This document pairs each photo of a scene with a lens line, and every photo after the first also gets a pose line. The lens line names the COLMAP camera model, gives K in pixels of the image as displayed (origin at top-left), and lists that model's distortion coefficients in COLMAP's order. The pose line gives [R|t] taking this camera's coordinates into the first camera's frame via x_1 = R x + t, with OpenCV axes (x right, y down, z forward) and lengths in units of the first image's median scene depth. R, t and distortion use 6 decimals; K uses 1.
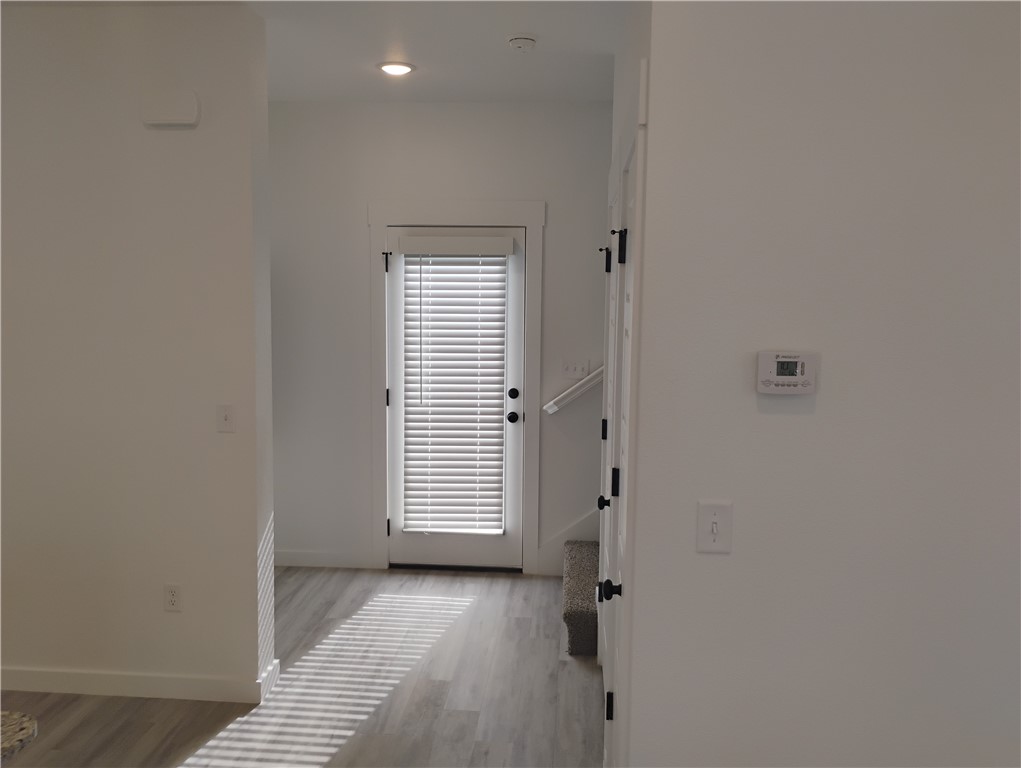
lens RADIAL K [[851.0, 0, 512.0], [0, 851.0, 380.3], [0, 0, 1]] dist [0.026759, -0.056111]
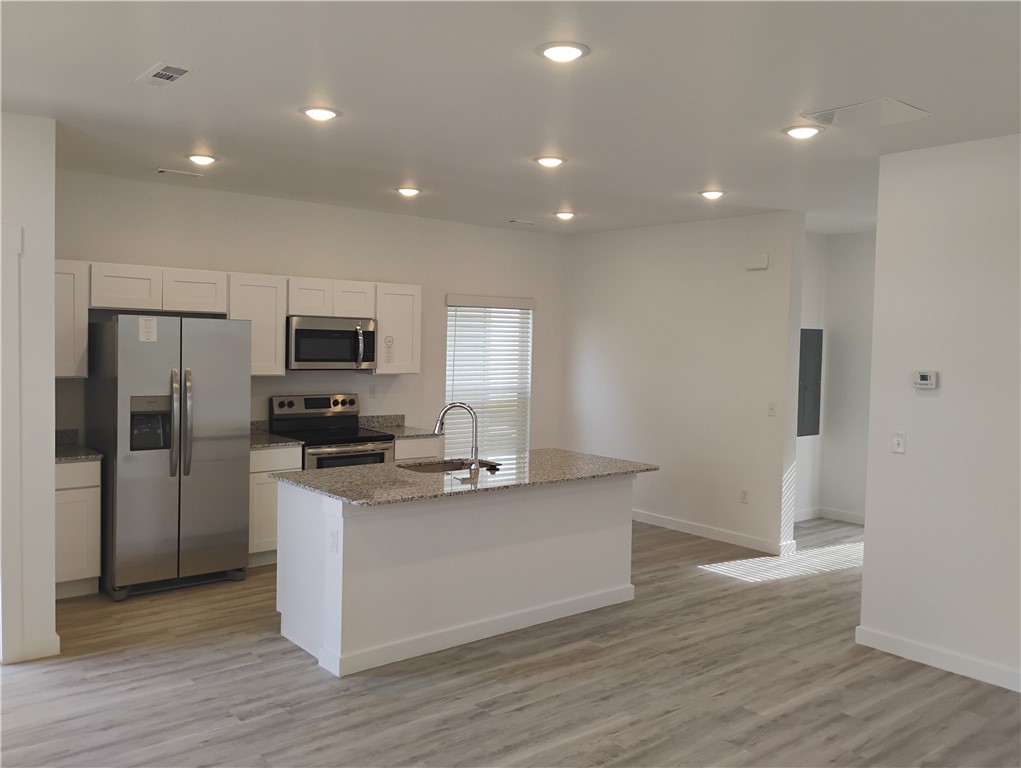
lens RADIAL K [[851.0, 0, 511.7], [0, 851.0, 382.3], [0, 0, 1]] dist [0.026759, -0.056111]
pose [[0.693700, 0.035371, -0.719395, 0.724744], [-0.083086, 0.996056, -0.031144, 0.100048], [0.715456, 0.081376, 0.693903, -0.897080]]
